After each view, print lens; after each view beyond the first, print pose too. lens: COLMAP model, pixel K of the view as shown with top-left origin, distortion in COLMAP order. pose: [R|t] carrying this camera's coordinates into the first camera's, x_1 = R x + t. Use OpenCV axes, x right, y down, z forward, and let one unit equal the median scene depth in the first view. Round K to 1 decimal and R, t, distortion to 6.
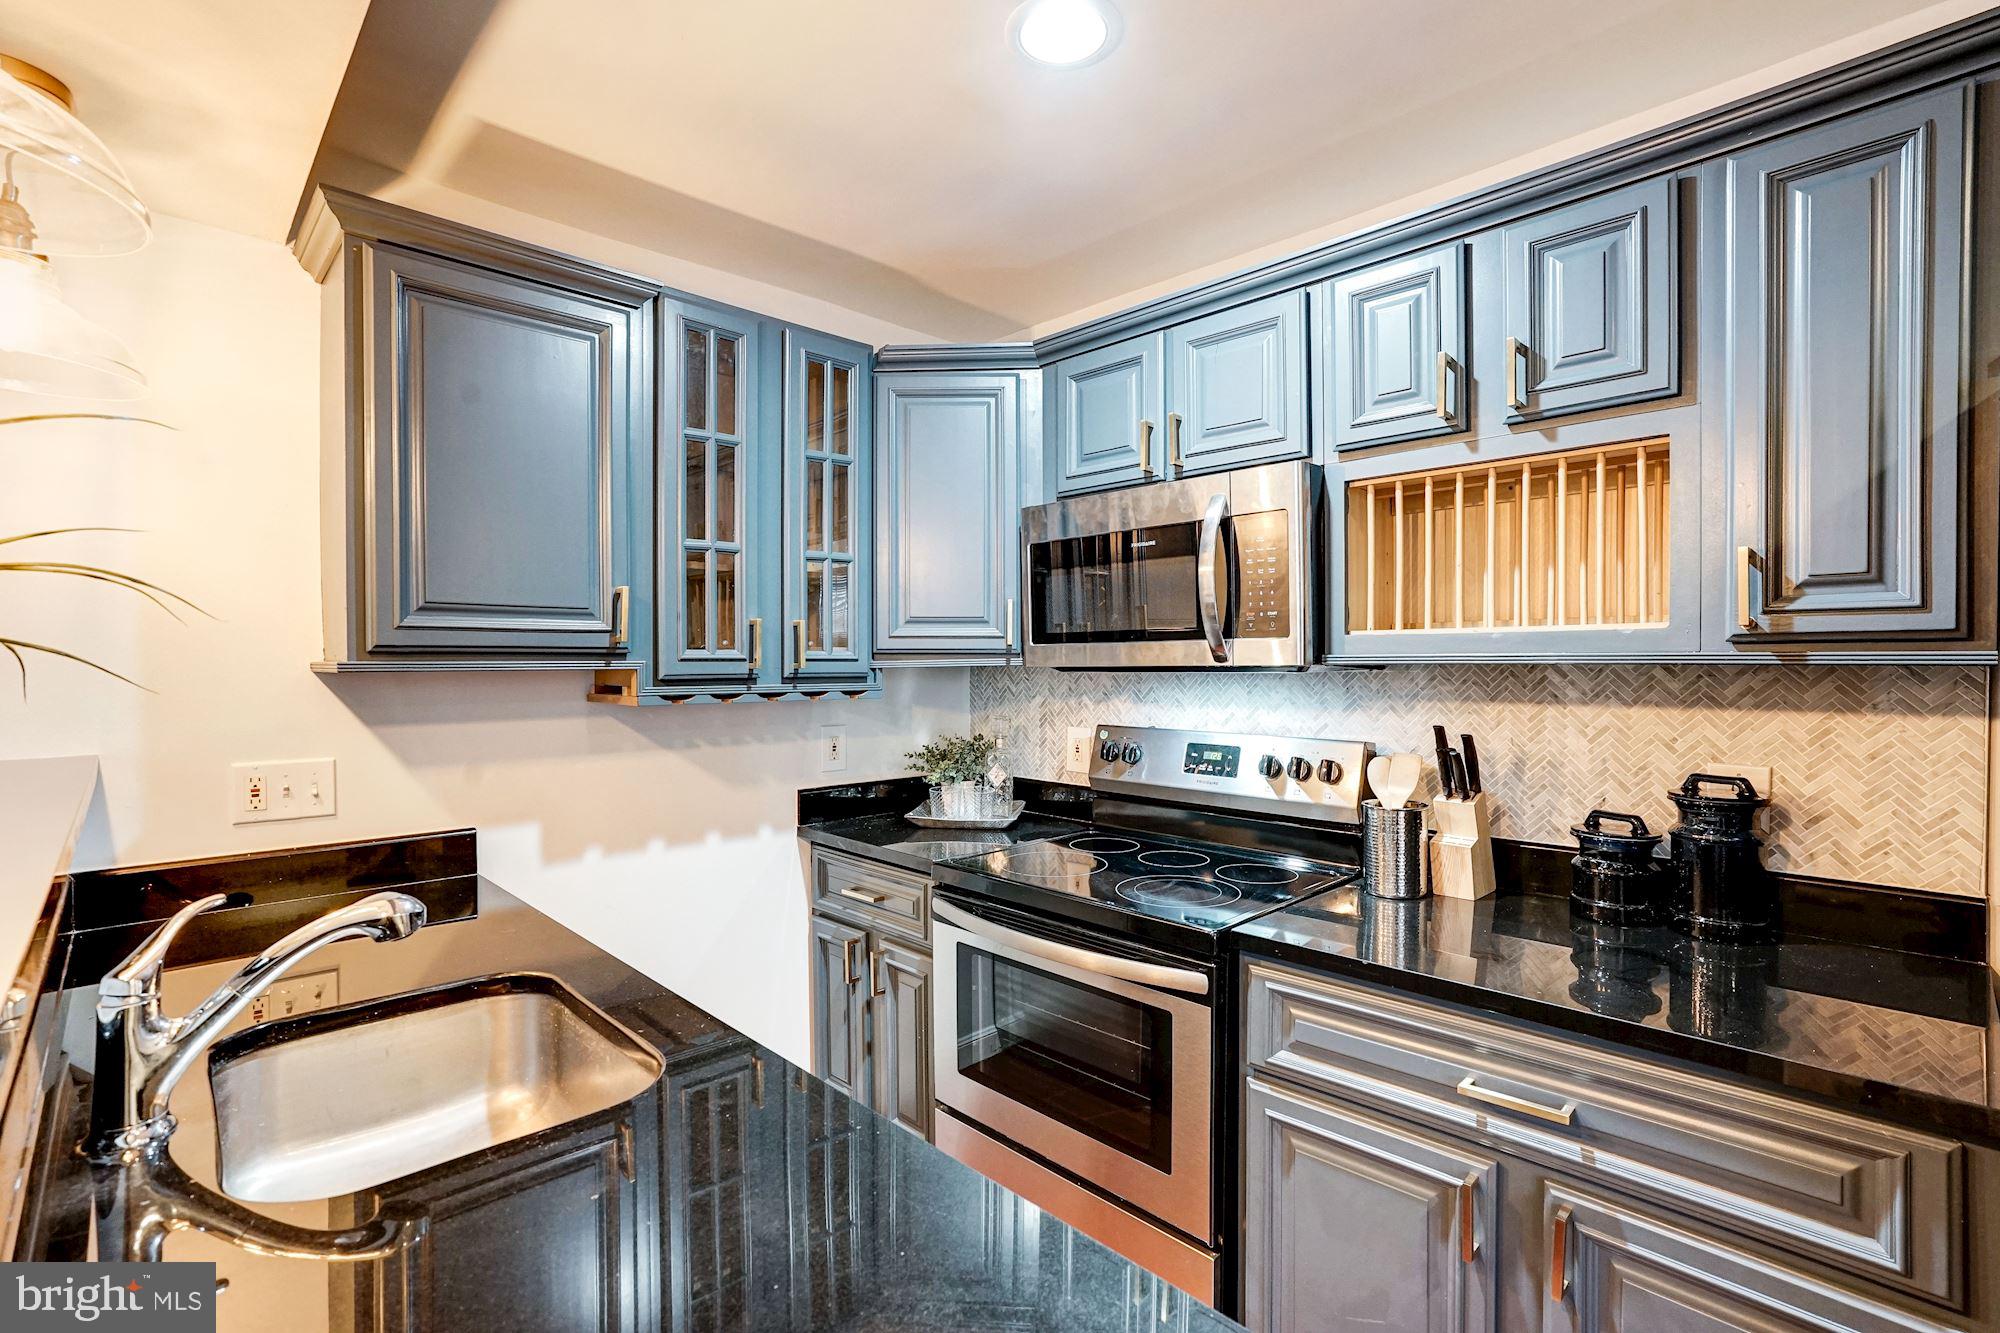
lens RADIAL K [[914.2, 0, 995.7], [0, 914.2, 675.7], [0, 0, 1]] dist [-0.053047, 0.029476]
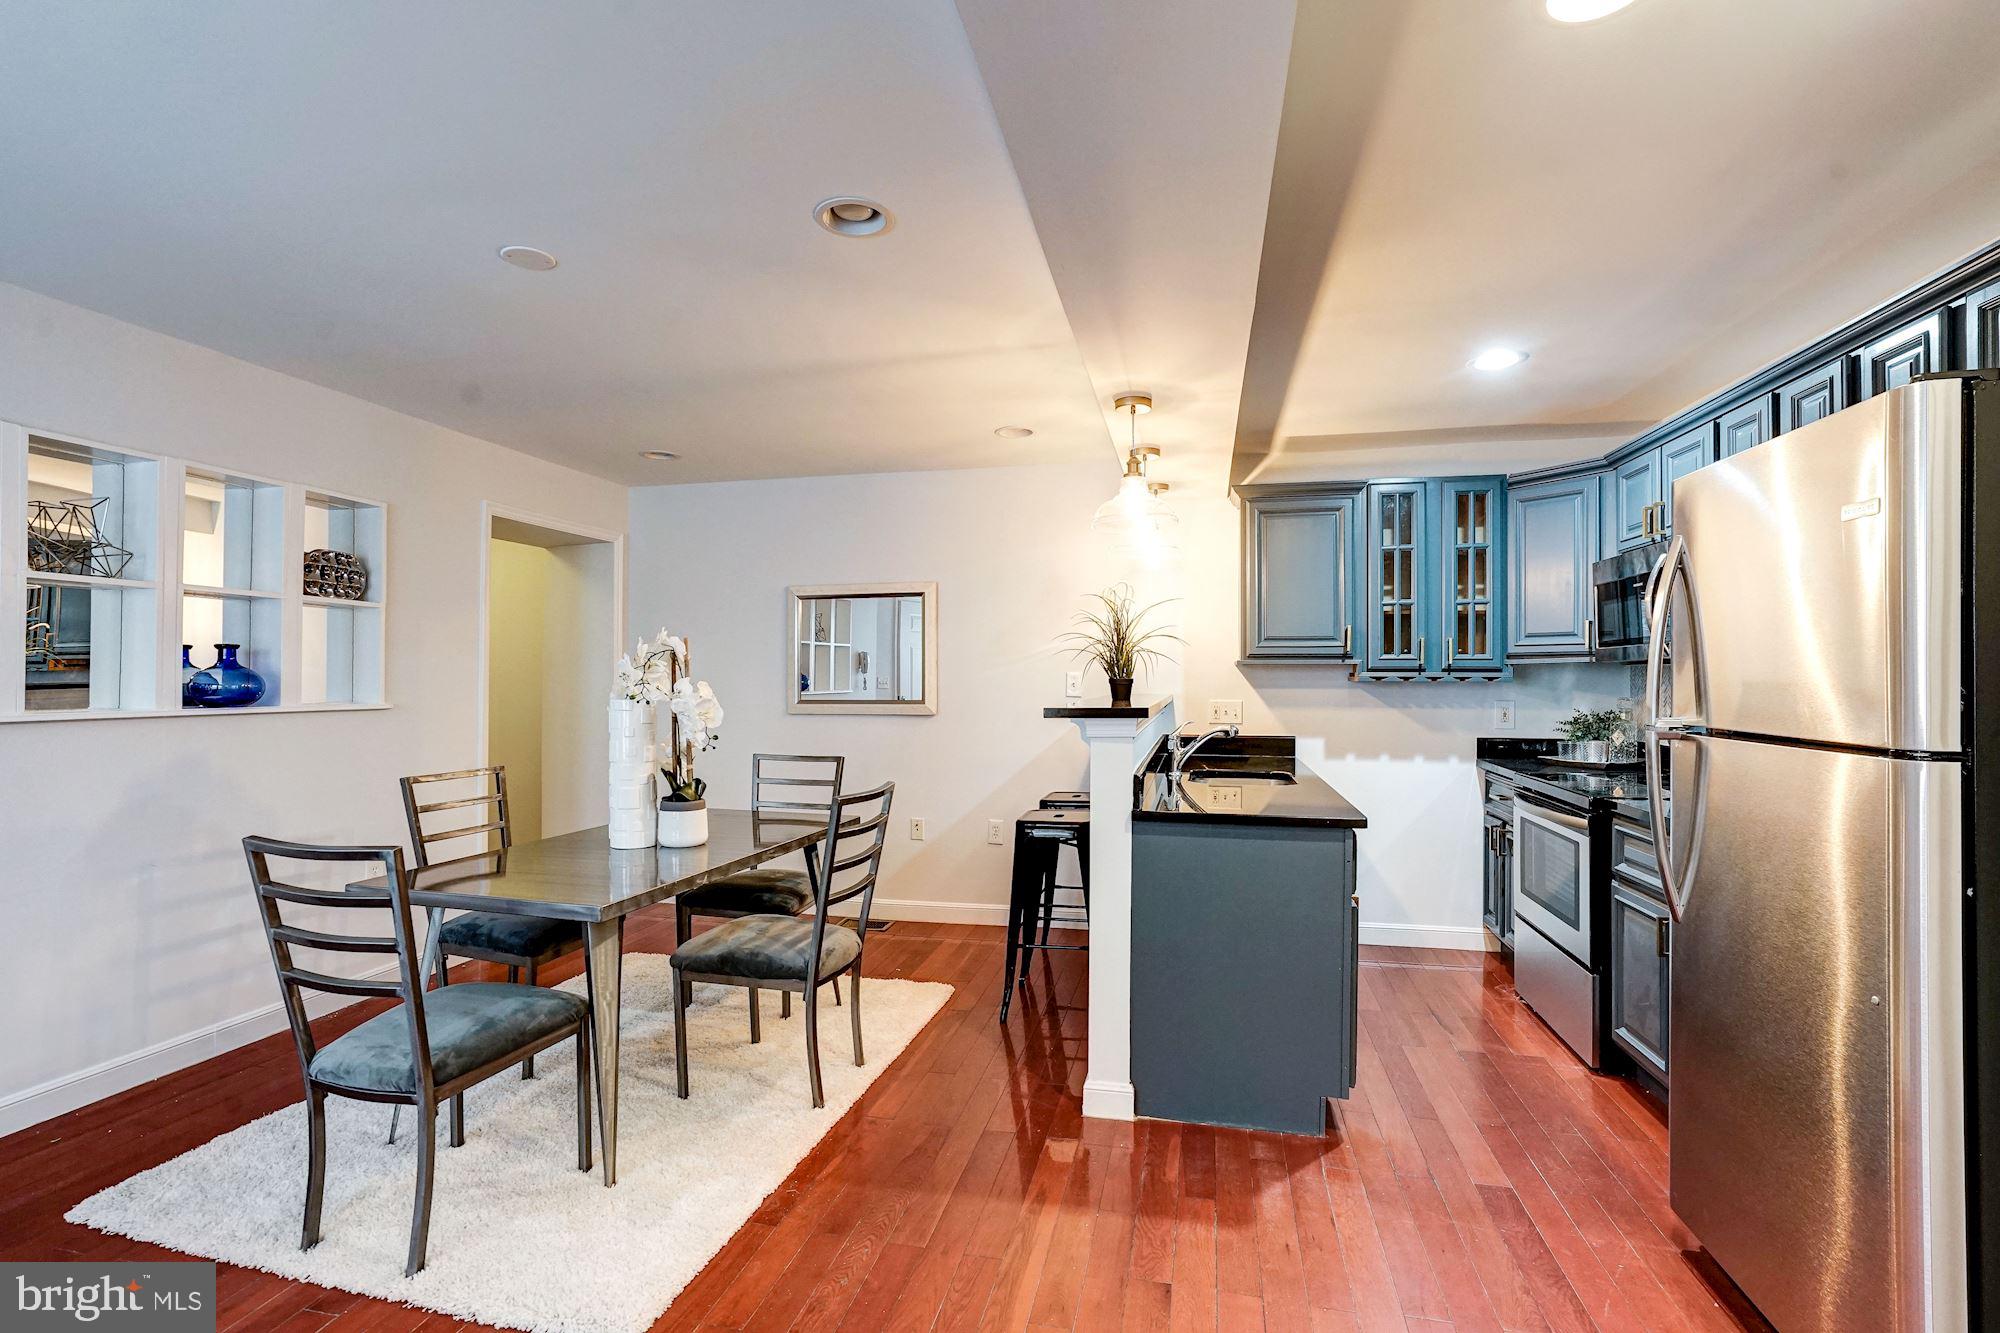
lens RADIAL K [[914.2, 0, 995.7], [0, 914.2, 675.7], [0, 0, 1]] dist [-0.053047, 0.029476]
pose [[0.547639, 0.001906, -0.836712, 0.879806], [-0.016387, 0.999830, -0.008448, 0.050082], [0.836554, 0.018337, 0.547577, -0.836558]]
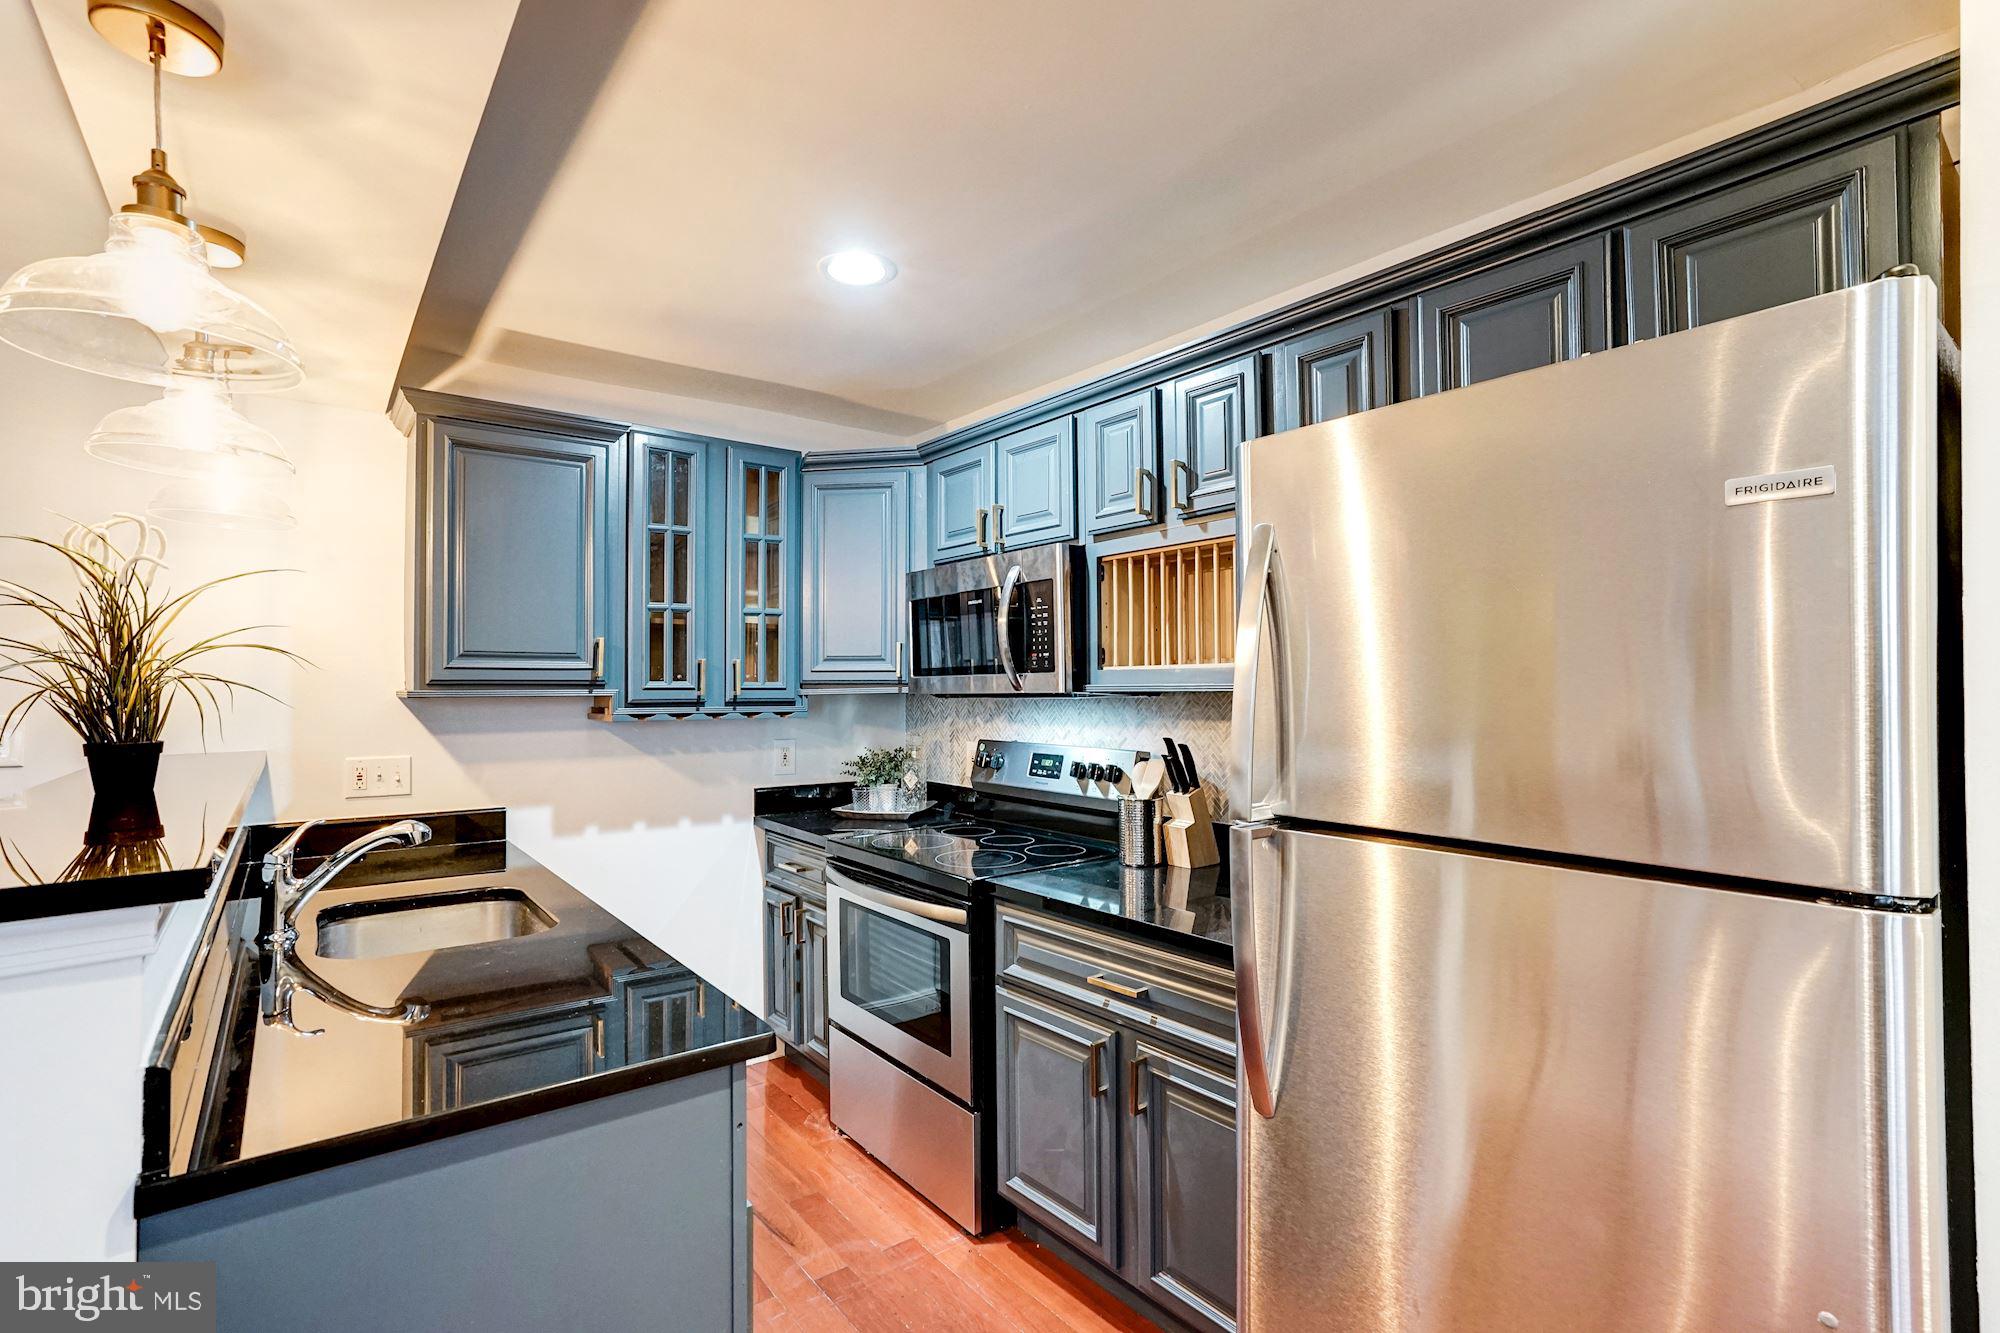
lens RADIAL K [[914.2, 0, 995.7], [0, 914.2, 675.7], [0, 0, 1]] dist [-0.053047, 0.029476]
pose [[0.994382, -0.002878, -0.105816, 0.336511], [-0.000220, 0.999572, -0.029251, 0.002926], [0.105855, 0.029109, 0.993955, -0.331172]]
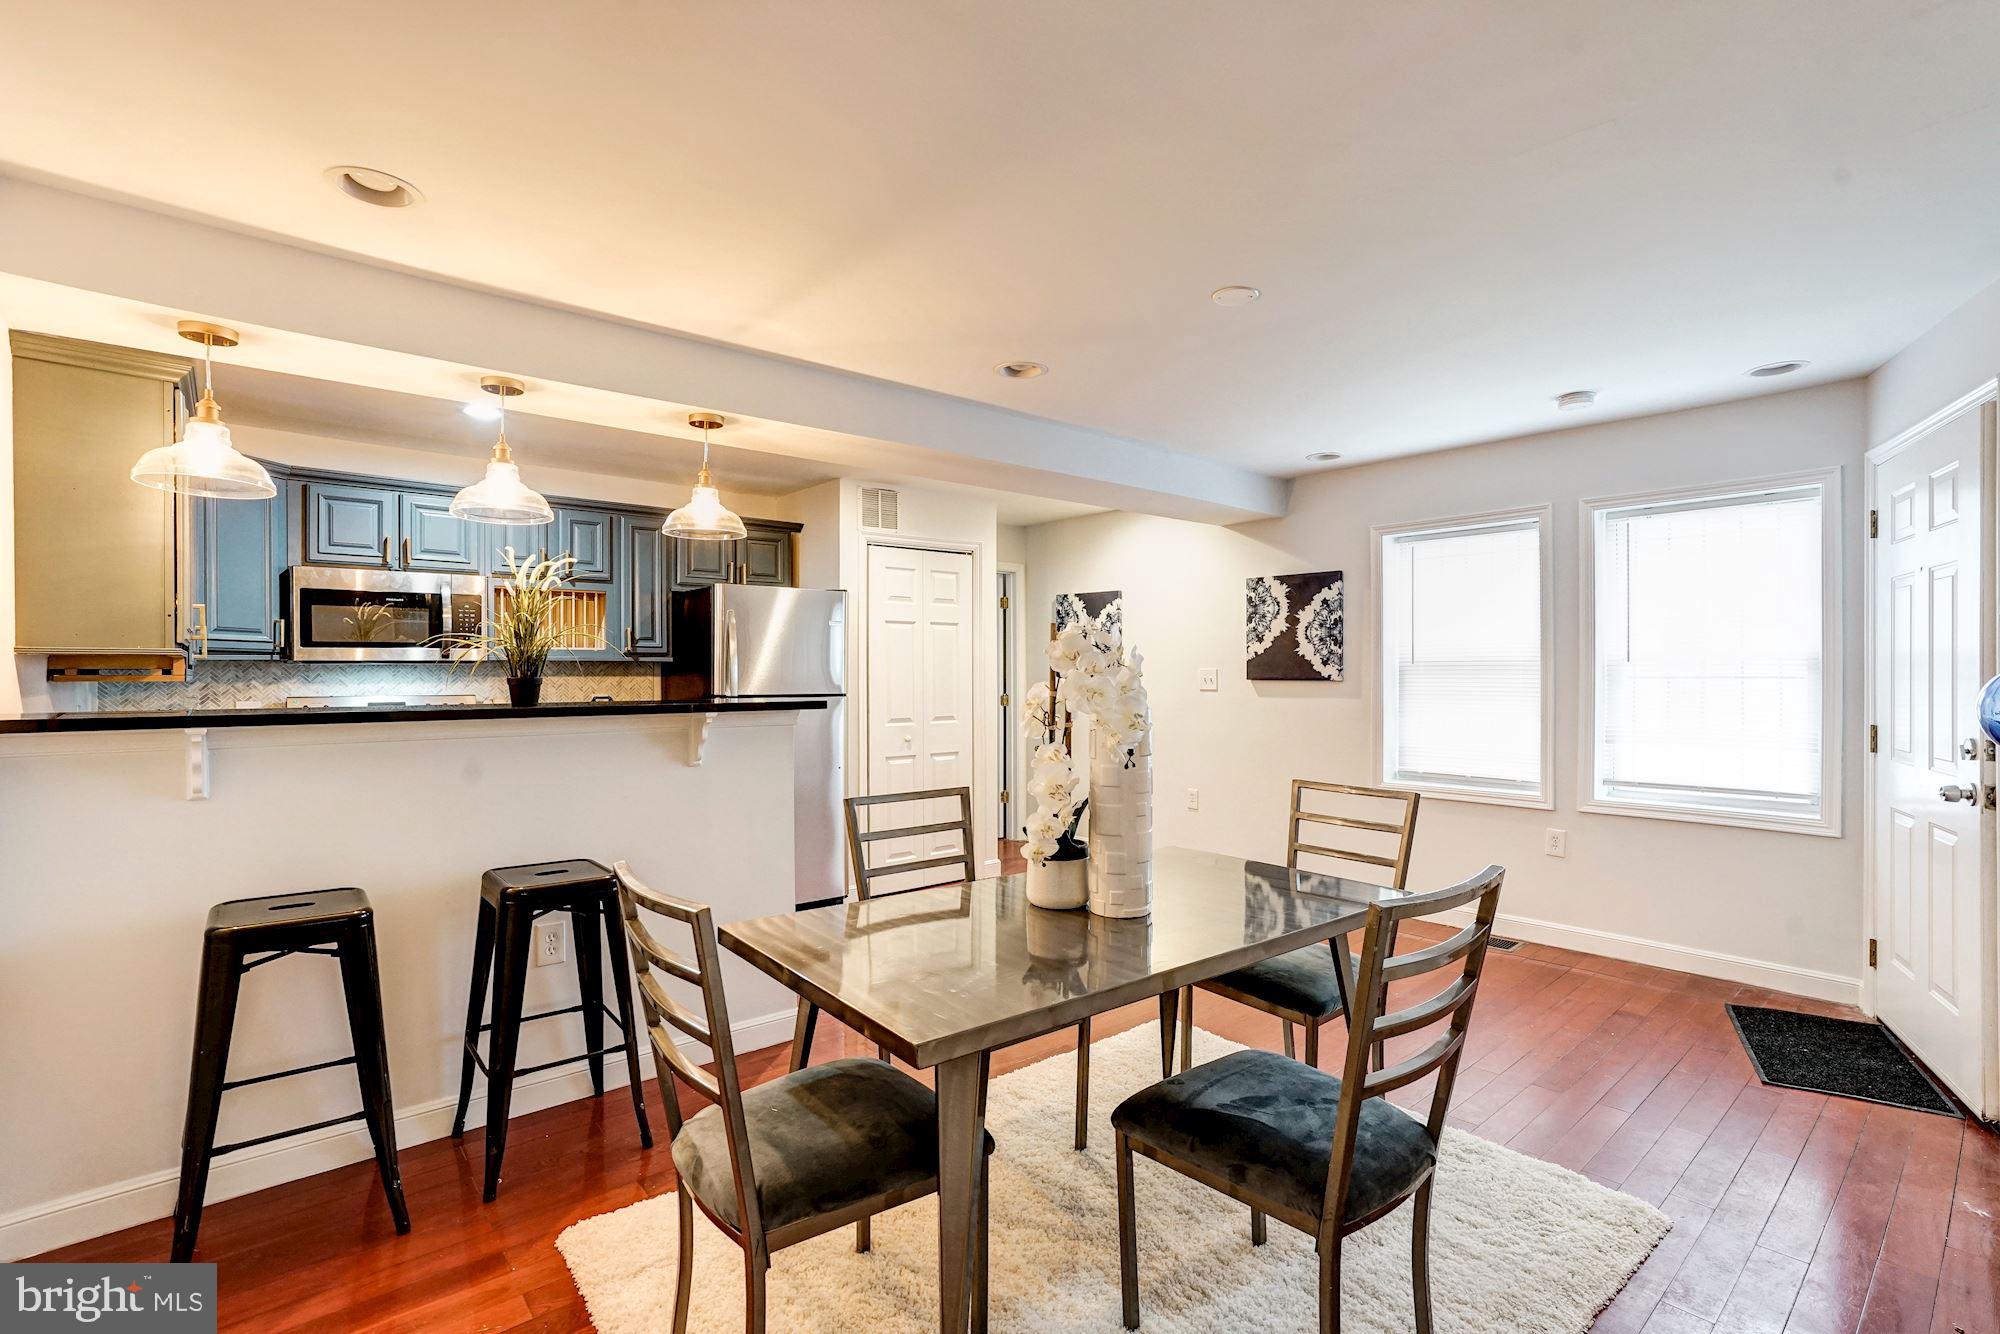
lens RADIAL K [[914.2, 0, 995.7], [0, 914.2, 676.2], [0, 0, 1]] dist [-0.053047, 0.029476]
pose [[0.061796, -0.002791, 0.998085, -1.746104], [0.016402, 0.999864, 0.001781, 0.042793], [-0.997954, 0.016260, 0.061834, -0.444208]]
